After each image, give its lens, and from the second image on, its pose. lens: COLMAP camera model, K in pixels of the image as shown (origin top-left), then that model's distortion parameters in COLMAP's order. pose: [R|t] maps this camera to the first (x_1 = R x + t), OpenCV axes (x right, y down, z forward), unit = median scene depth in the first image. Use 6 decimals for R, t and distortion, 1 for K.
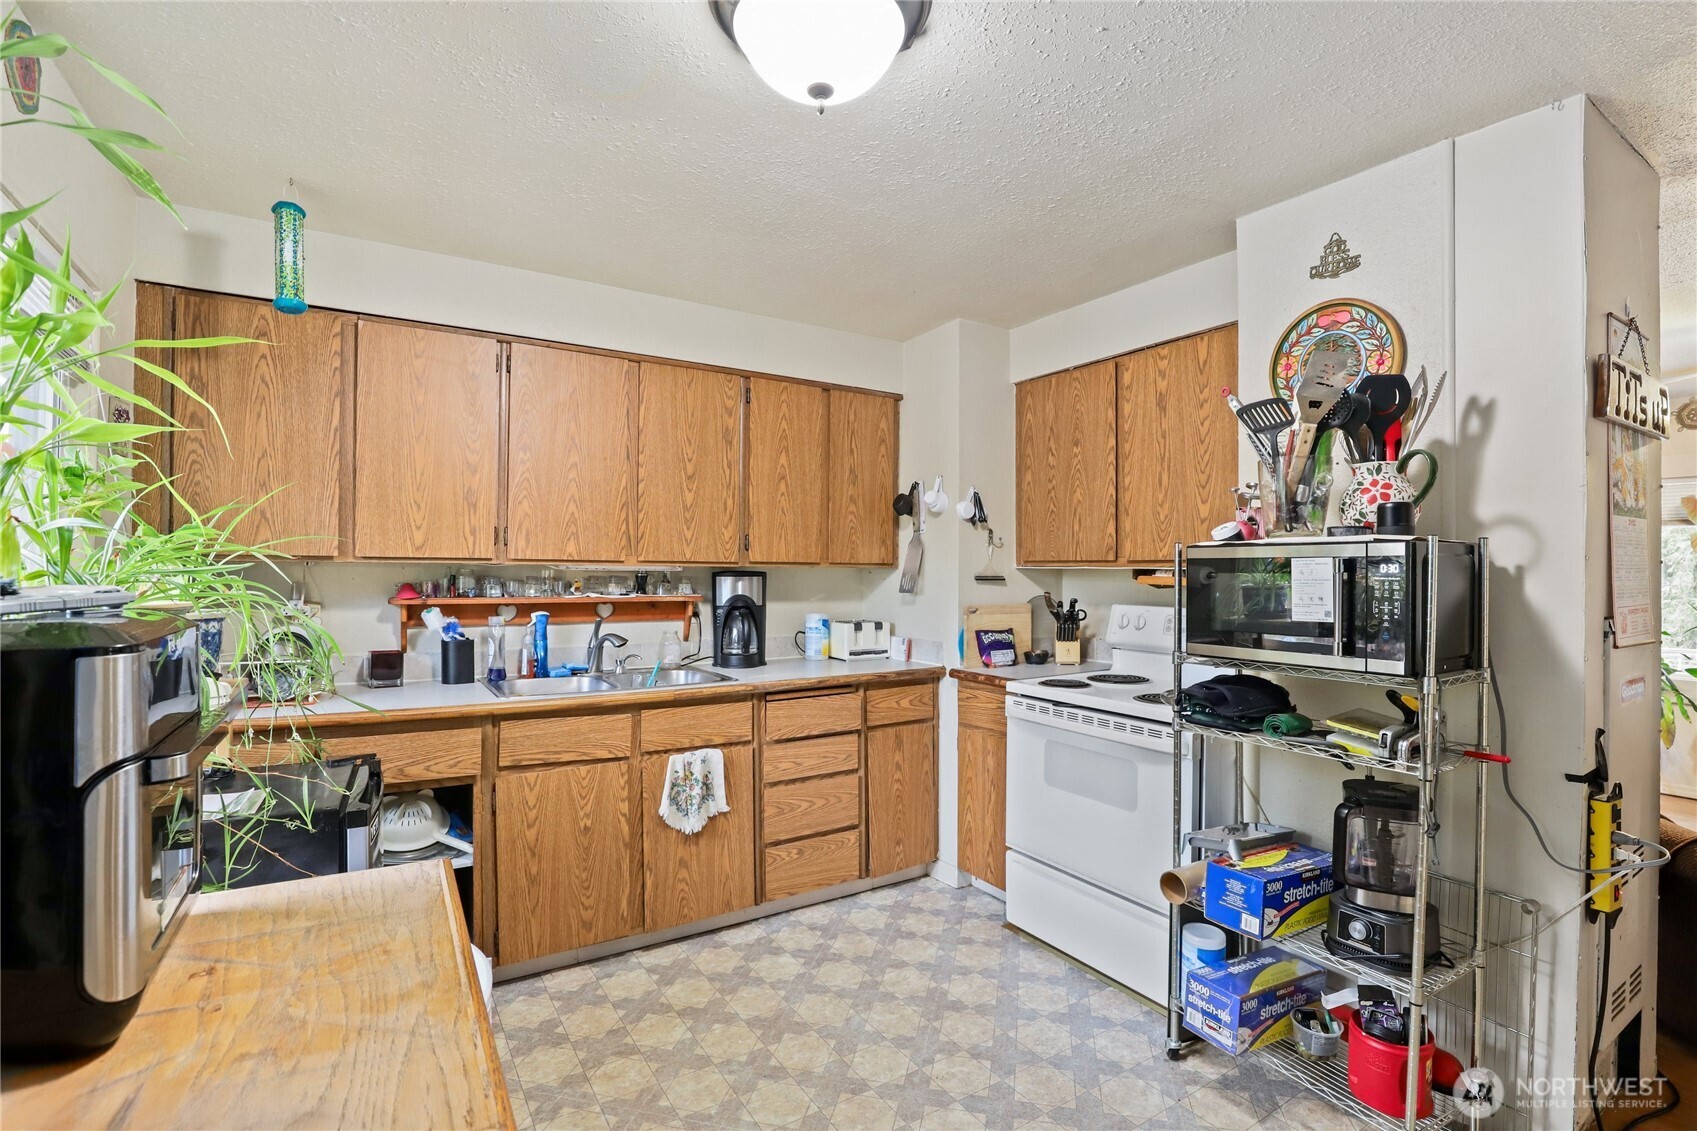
lens RADIAL K [[791.7, 0, 848.5], [0, 791.7, 565.5], [0, 0, 1]] dist [-0.031771, 0.005577]
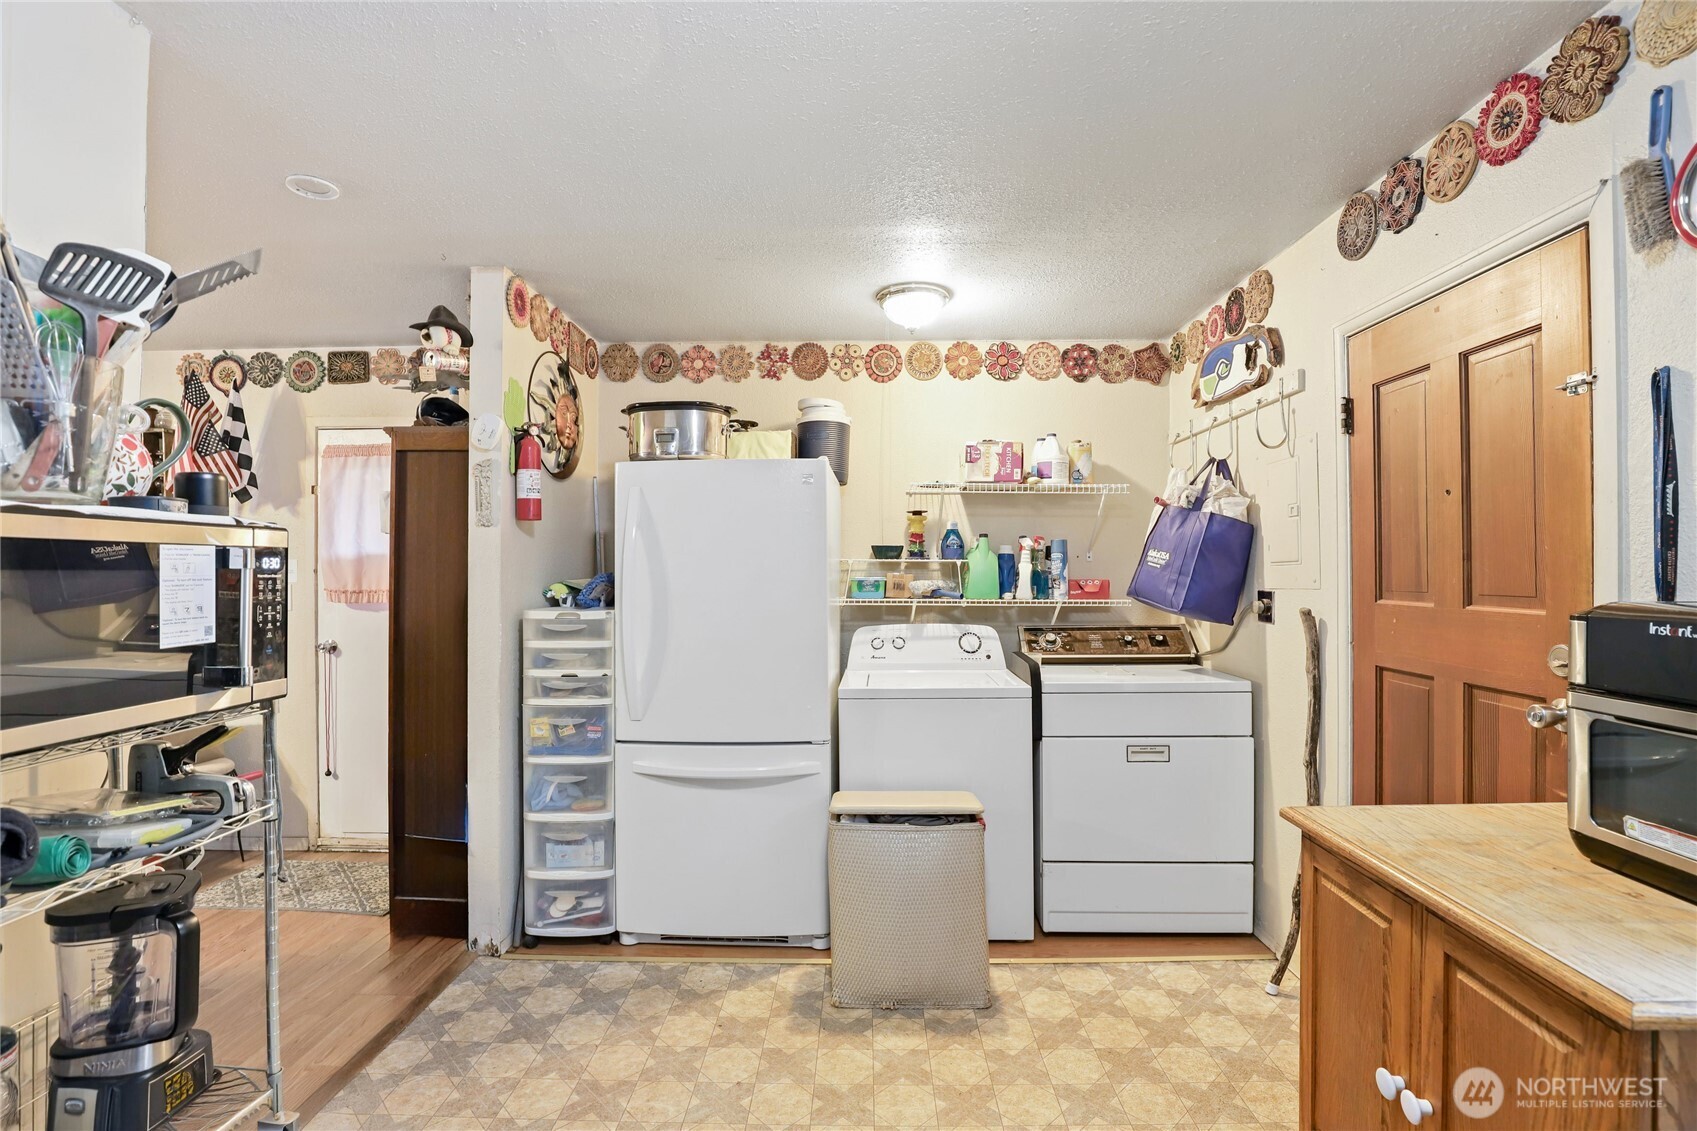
lens RADIAL K [[791.7, 0, 848.5], [0, 791.7, 565.5], [0, 0, 1]] dist [-0.031771, 0.005577]
pose [[-0.833900, 0.000758, 0.551915, -0.133857], [-0.008217, 0.999871, -0.013789, 0.006874], [-0.551854, -0.016034, -0.833787, 0.792967]]
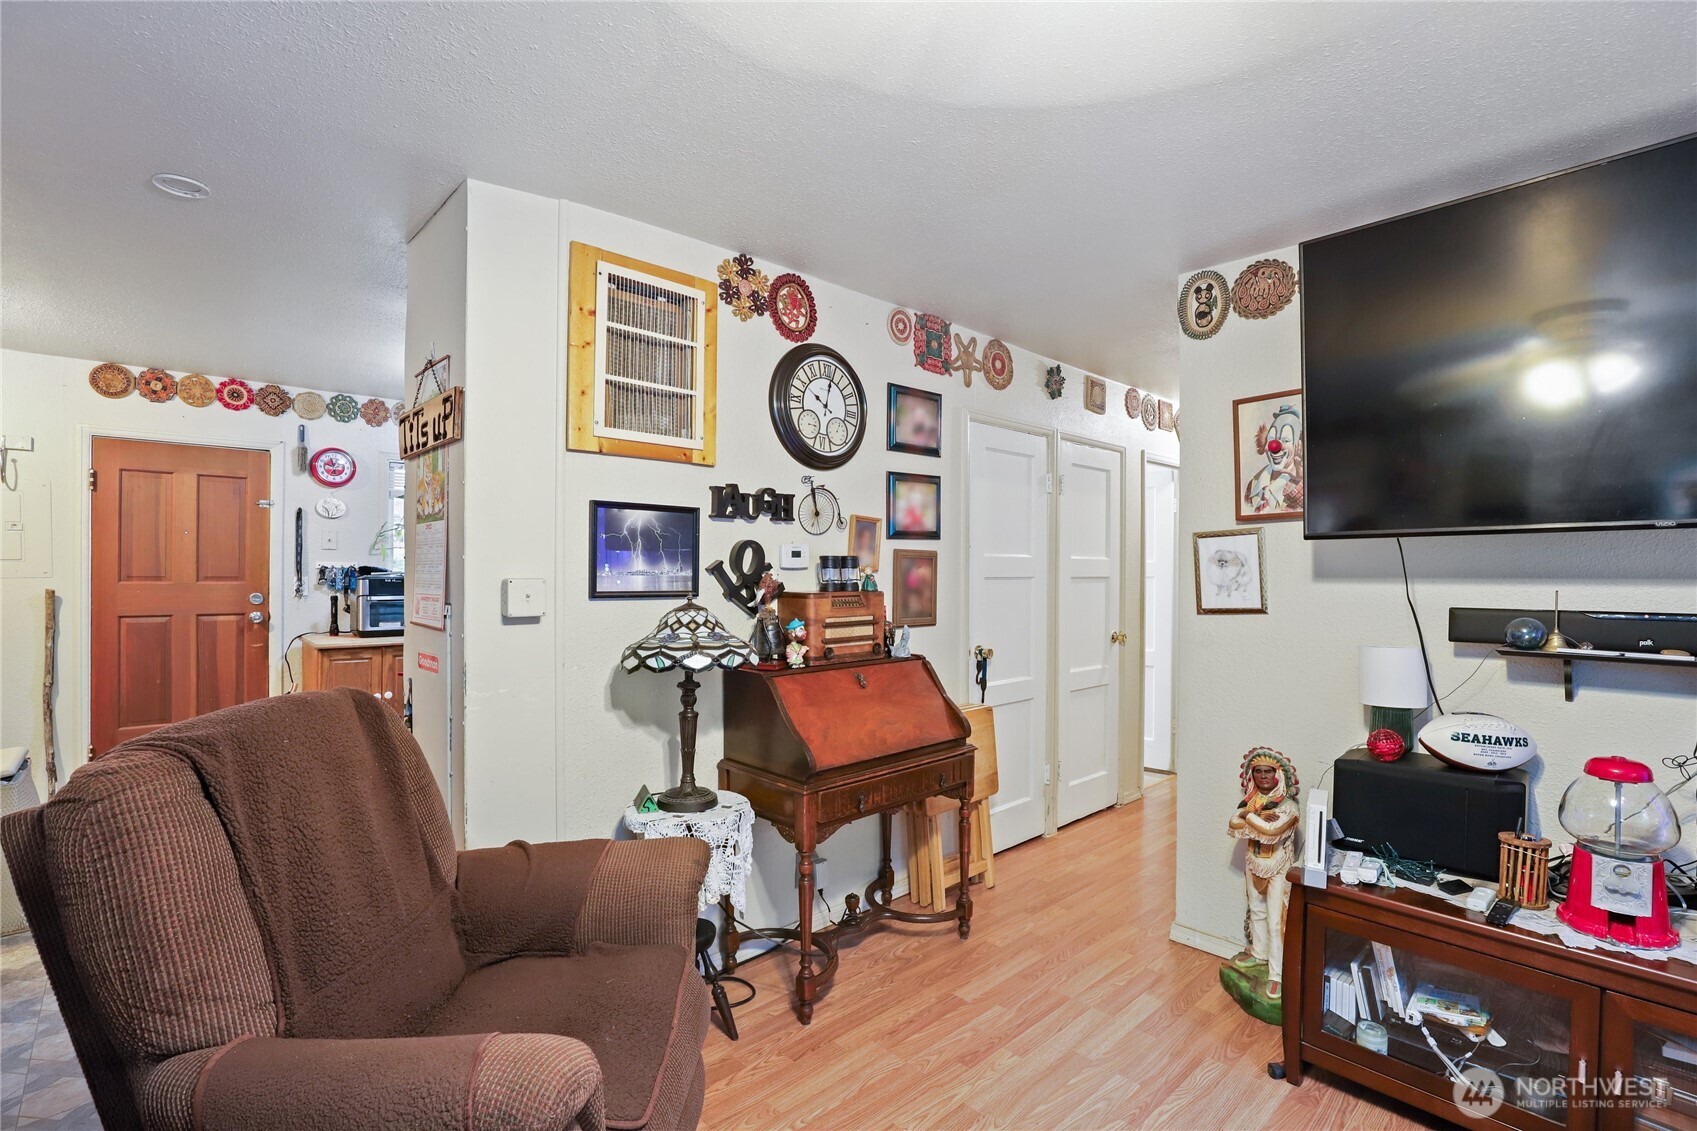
lens RADIAL K [[791.7, 0, 848.5], [0, 791.7, 565.5], [0, 0, 1]] dist [-0.031771, 0.005577]
pose [[0.195373, -0.006675, -0.980706, 1.610464], [0.001891, 0.999978, -0.006429, 0.008703], [0.980727, -0.000599, 0.195382, 0.934959]]
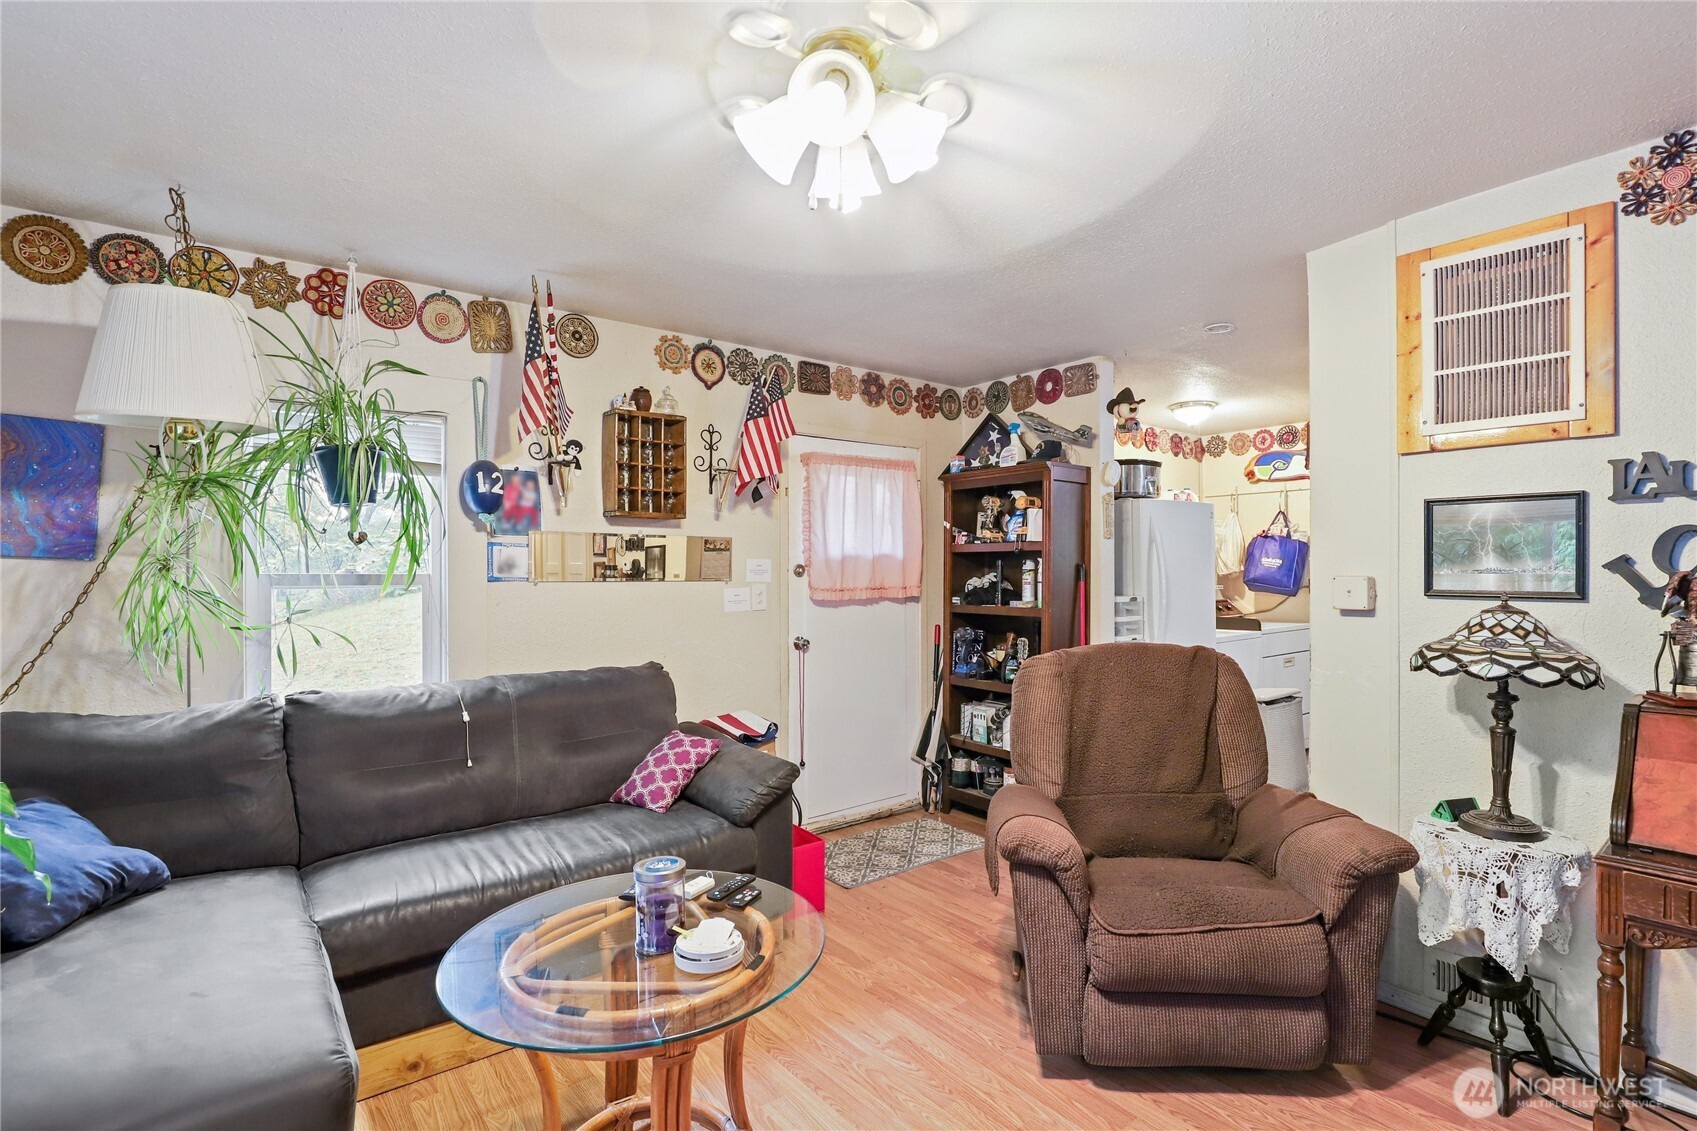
lens RADIAL K [[791.7, 0, 848.5], [0, 791.7, 565.5], [0, 0, 1]] dist [-0.031771, 0.005577]
pose [[-0.995165, -0.001686, -0.098198, 1.437179], [-0.000301, 0.999900, -0.014118, 0.016284], [0.098212, -0.014020, -0.995067, 1.605102]]
